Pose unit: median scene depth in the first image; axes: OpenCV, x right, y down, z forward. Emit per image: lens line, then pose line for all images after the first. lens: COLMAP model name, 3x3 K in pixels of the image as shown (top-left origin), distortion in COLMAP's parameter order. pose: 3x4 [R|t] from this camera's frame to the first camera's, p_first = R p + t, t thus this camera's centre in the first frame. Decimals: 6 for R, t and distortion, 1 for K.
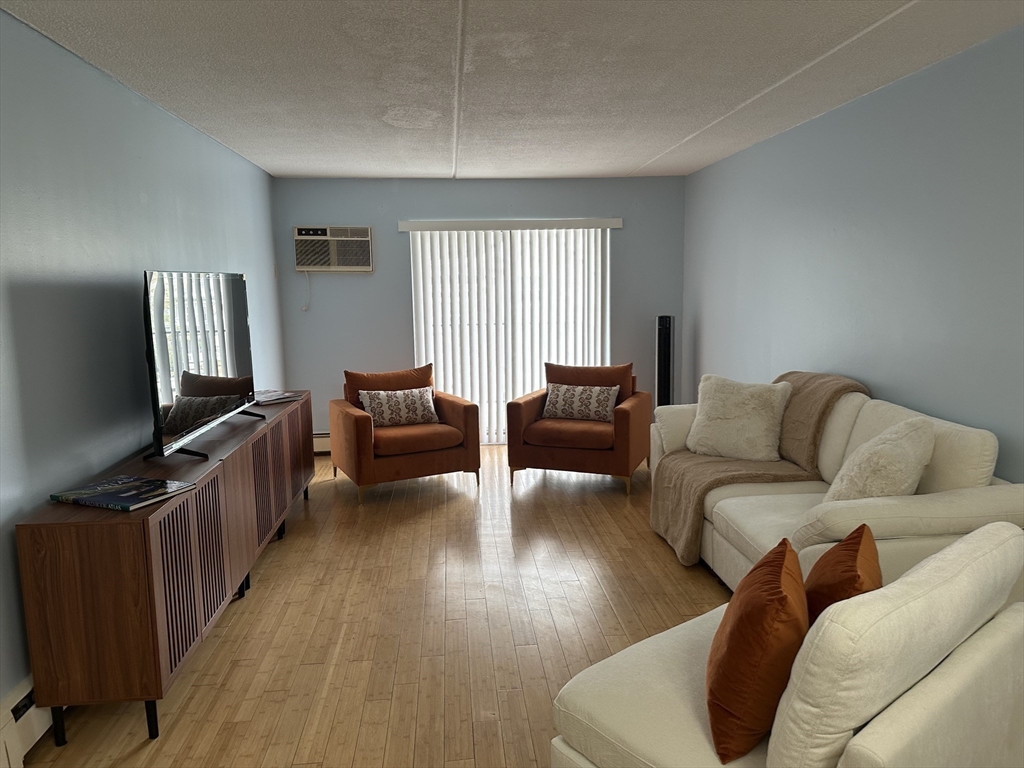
lens RADIAL K [[713.2, 0, 512.0], [0, 713.2, 384.0], [0, 0, 1]] dist [0.188909, -0.340240]
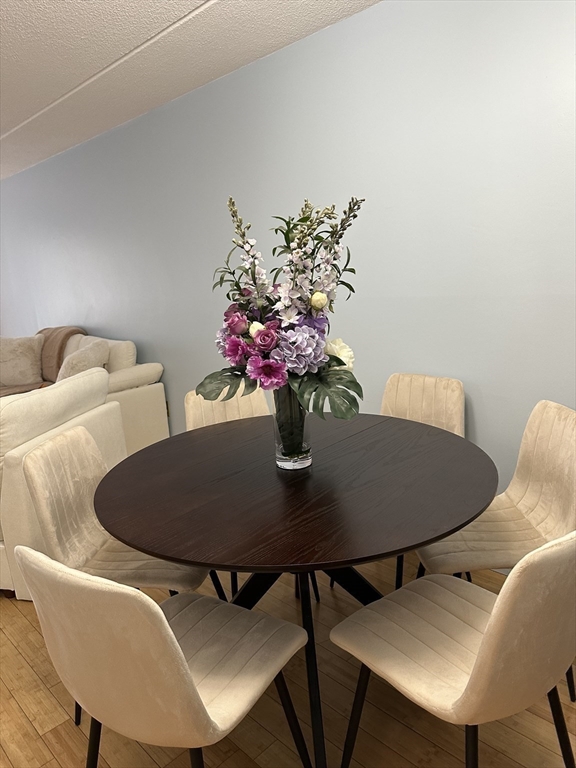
lens RADIAL K [[534.9, 0, 278.4], [0, 534.9, 387.0], [0, 0, 1]] dist [0.188909, -0.340240]
pose [[0.779002, -0.165728, 0.604723, 0.026138], [0.135441, 0.986144, 0.095785, 0.051084], [-0.612219, 0.007288, 0.790655, -0.209667]]
